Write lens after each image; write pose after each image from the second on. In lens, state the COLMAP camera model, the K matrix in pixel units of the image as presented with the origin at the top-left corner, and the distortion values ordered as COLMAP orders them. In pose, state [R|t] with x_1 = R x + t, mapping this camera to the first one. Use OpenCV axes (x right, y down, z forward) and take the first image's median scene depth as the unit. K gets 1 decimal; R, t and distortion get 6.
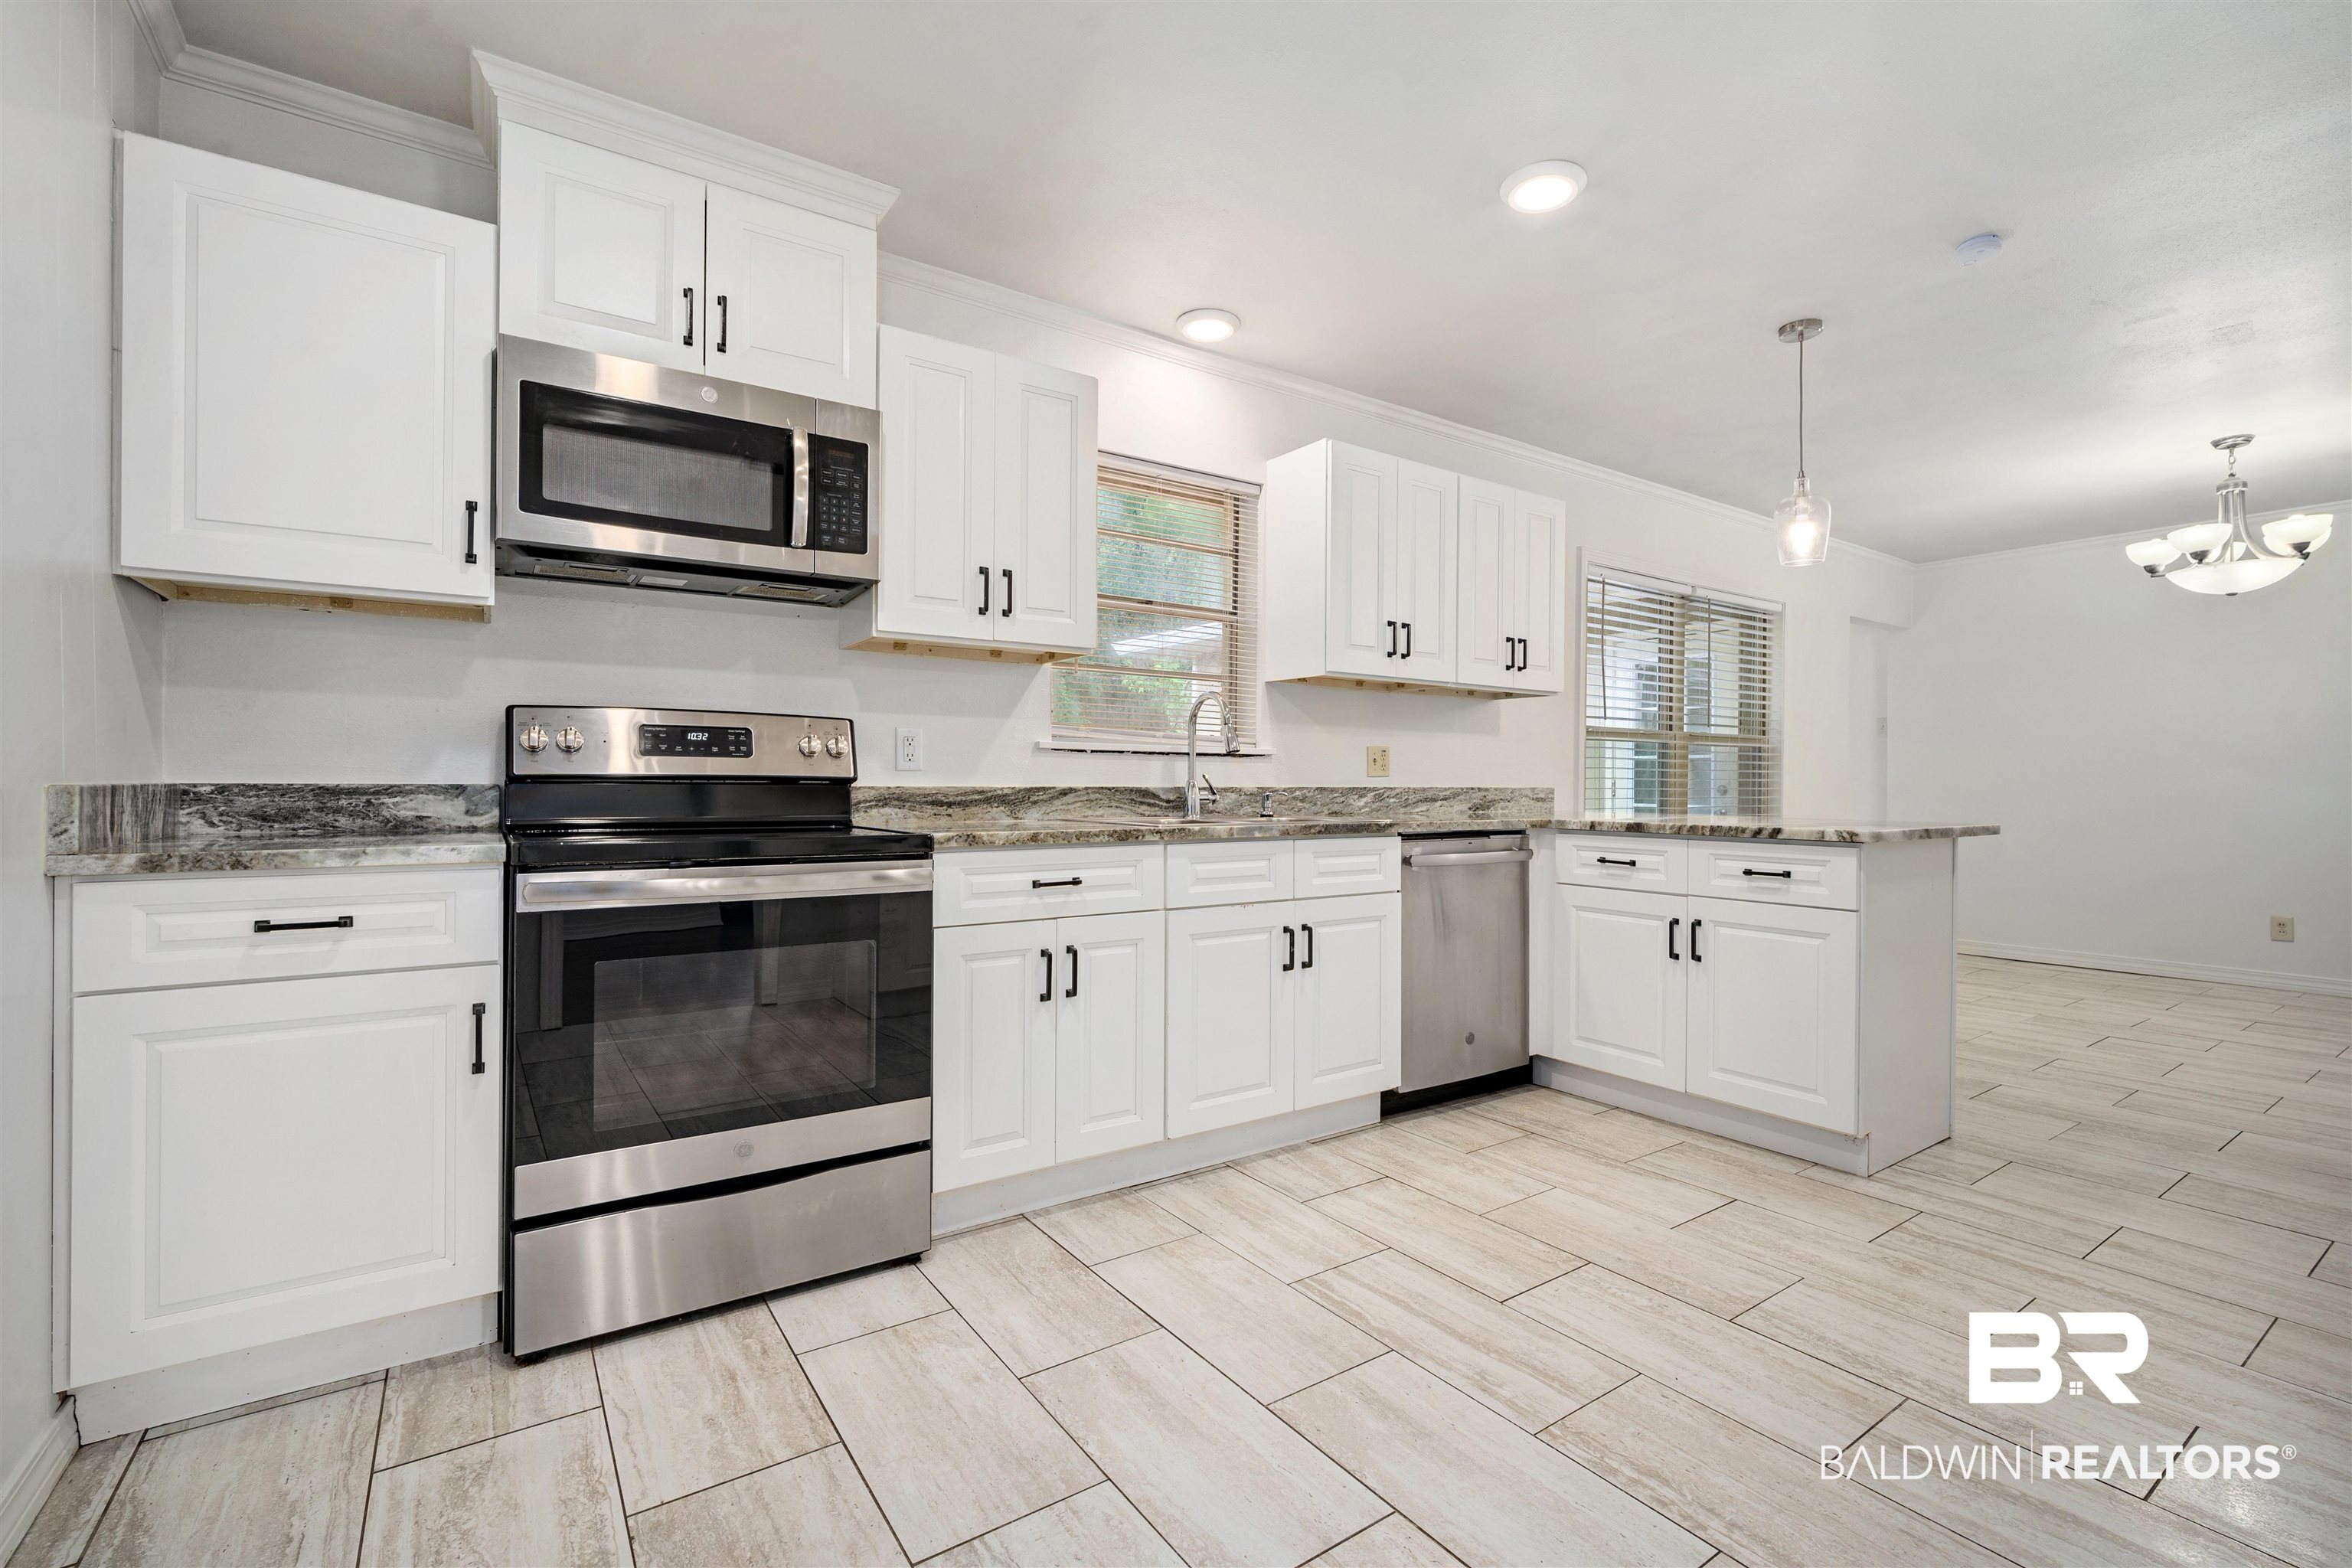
lens RADIAL K [[1037.8, 0, 1190.3], [0, 1037.8, 781.4], [0, 0, 1]] dist [-0.009287, 0.000708]
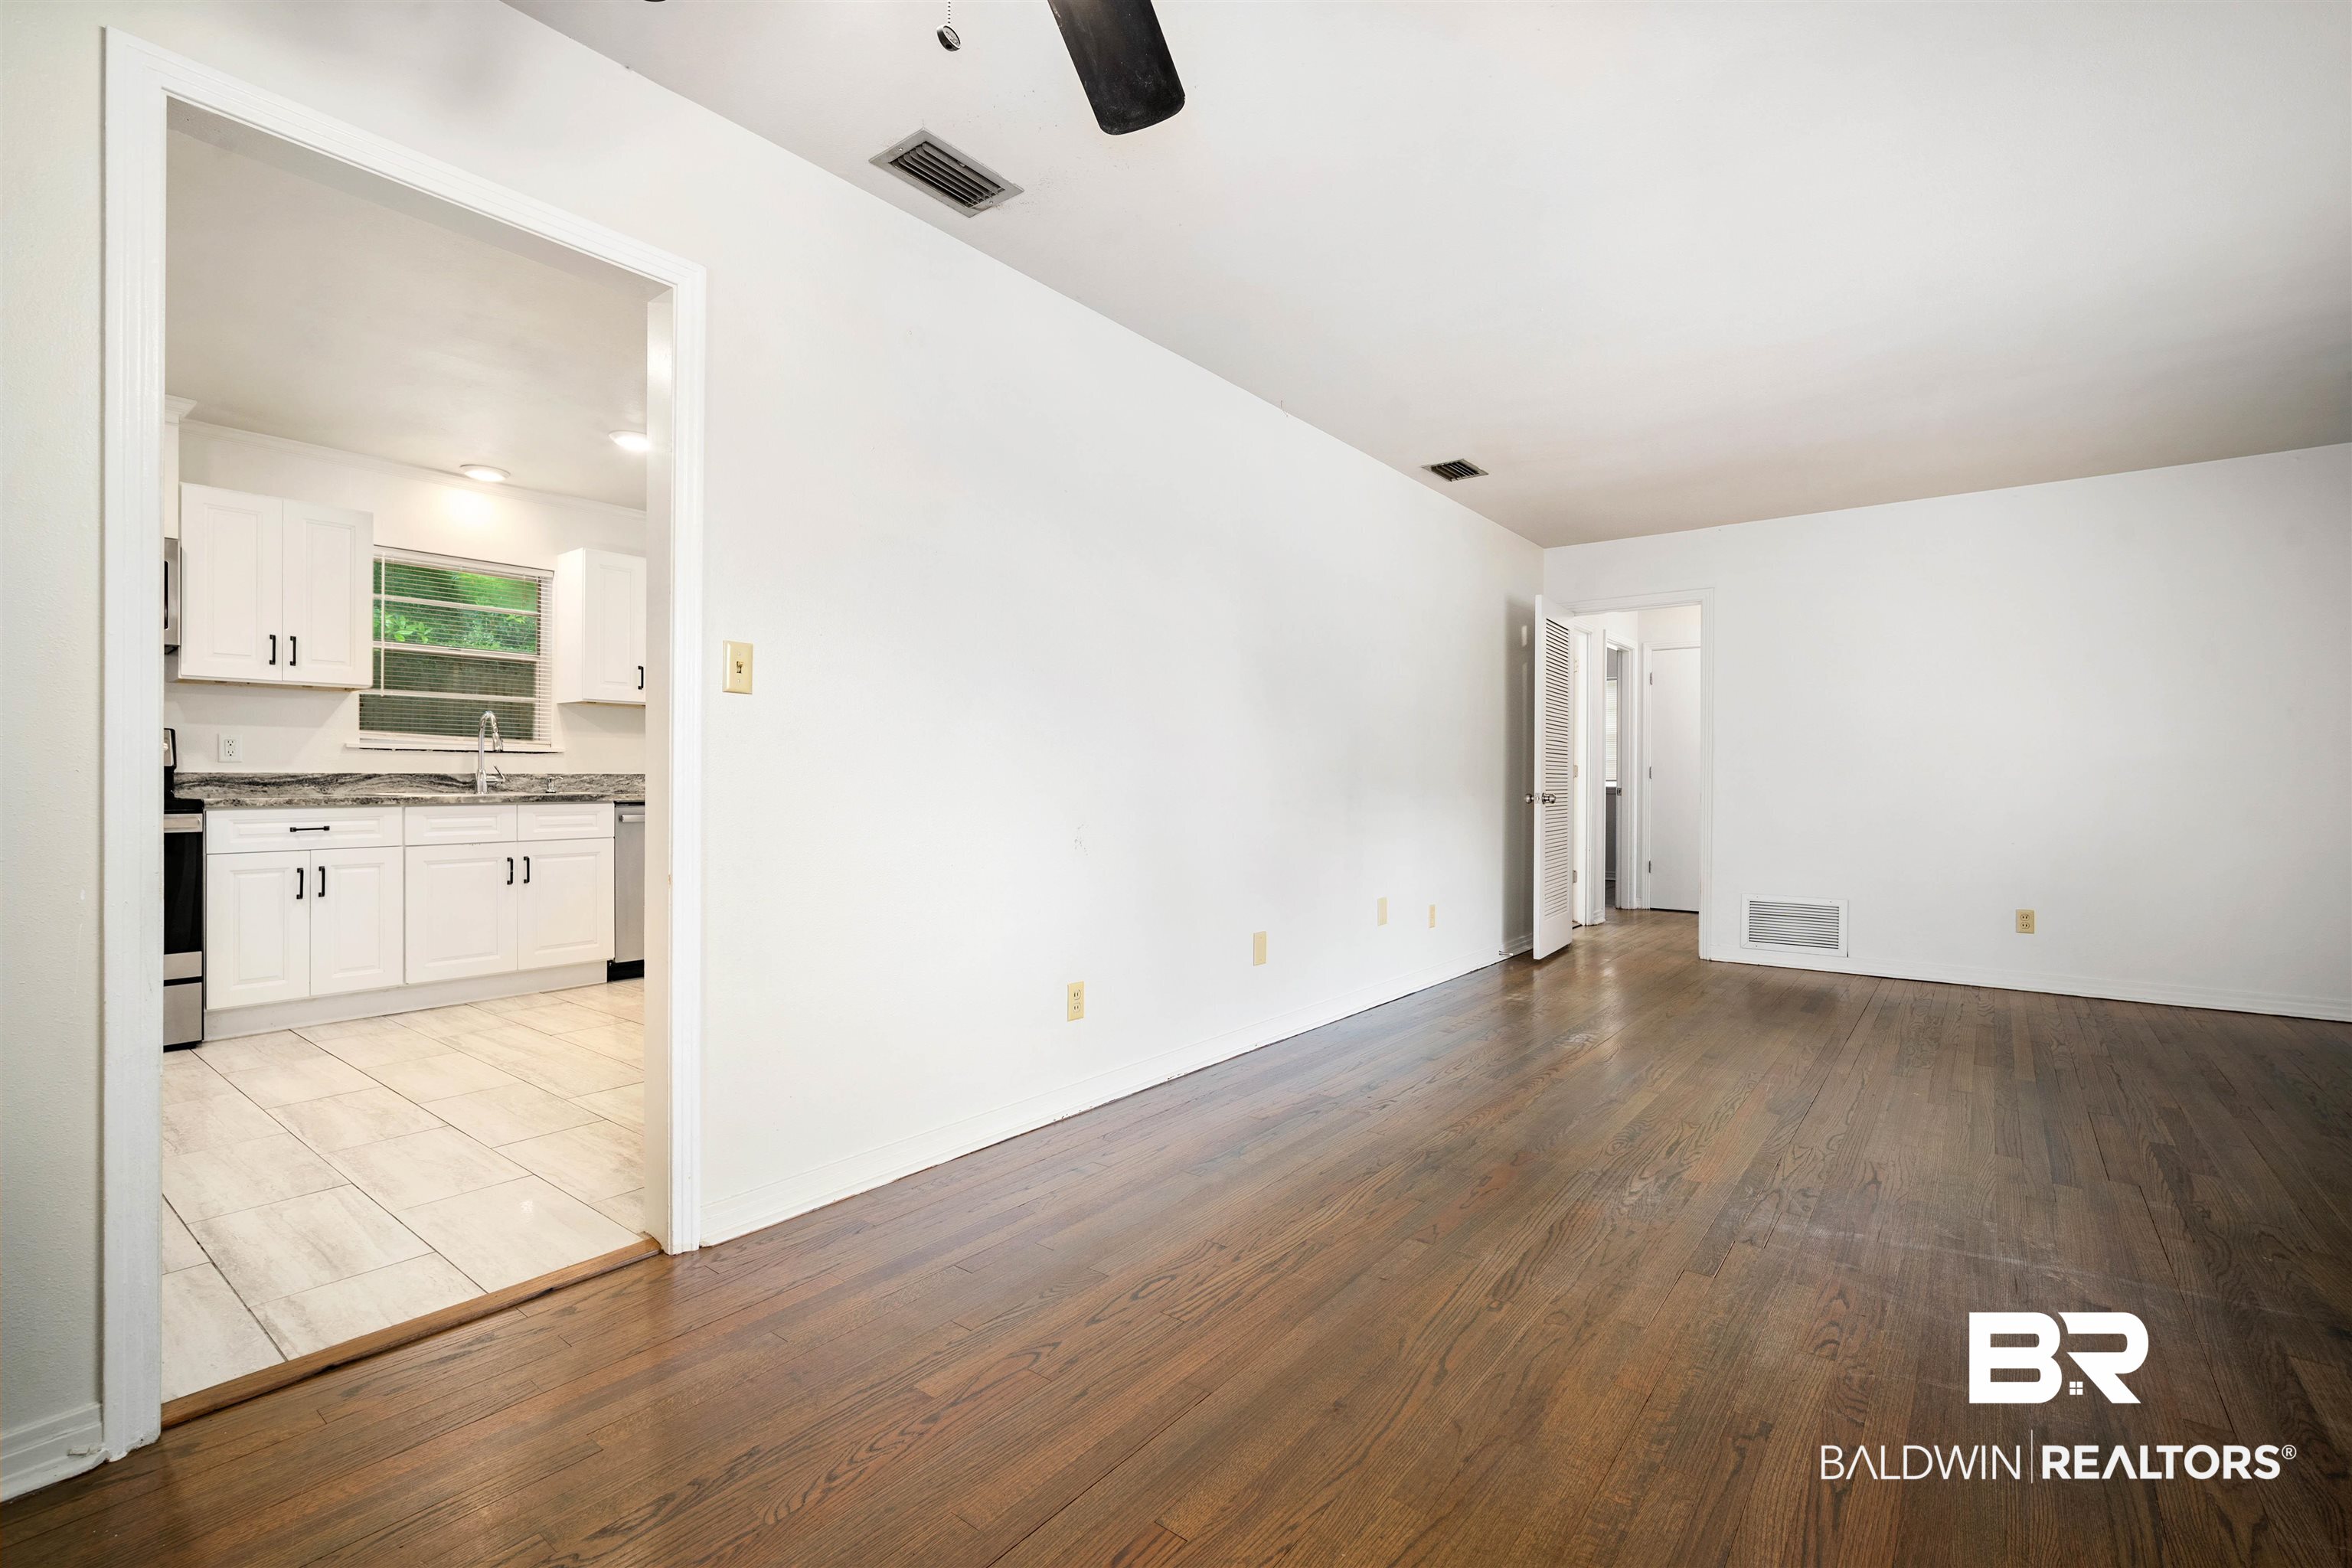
lens RADIAL K [[1037.8, 0, 1190.3], [0, 1037.8, 781.4], [0, 0, 1]] dist [-0.009287, 0.000708]
pose [[0.953940, -0.004506, 0.299962, 0.636931], [0.002818, 0.999978, 0.006059, 0.012839], [-0.299983, -0.004935, 0.953932, -0.889841]]
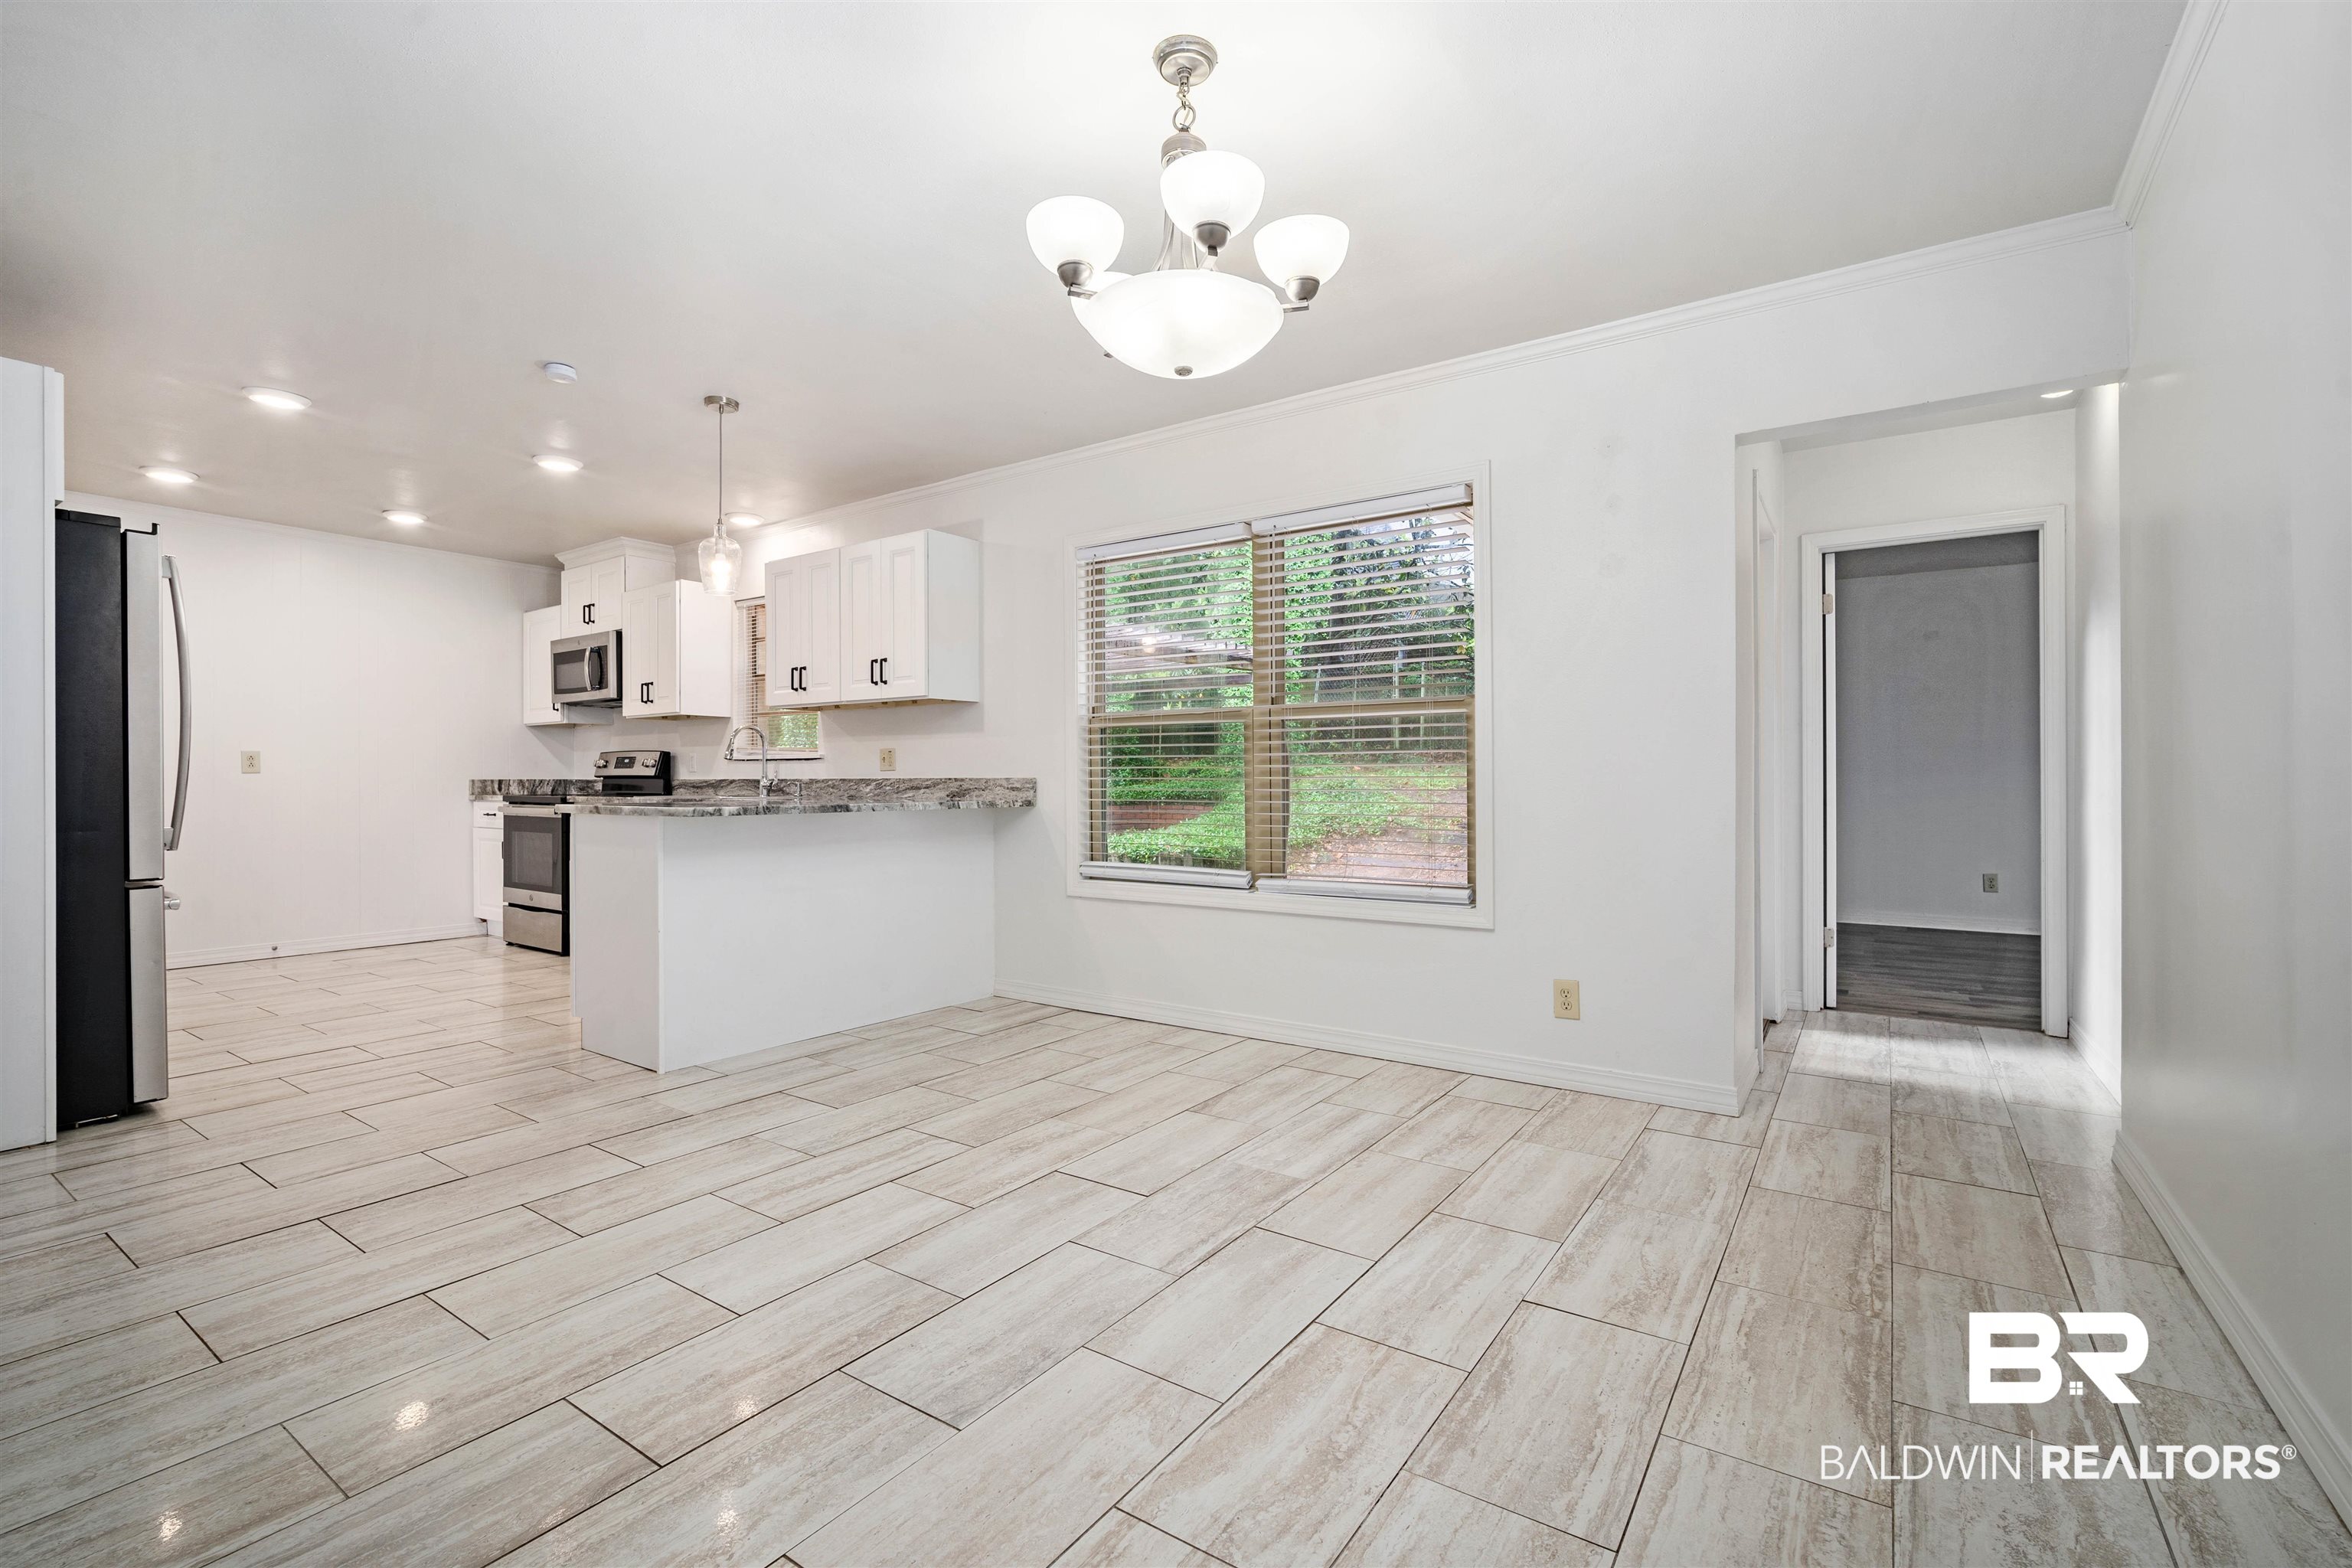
lens RADIAL K [[1015.9, 0, 1181.9], [0, 1015.9, 782.6], [0, 0, 1]] dist [-0.010074, -0.000084]
pose [[0.353716, -0.004031, -0.935344, 2.183896], [0.003386, 0.999990, -0.003030, 0.023051], [0.935347, -0.002095, 0.353726, 1.248891]]
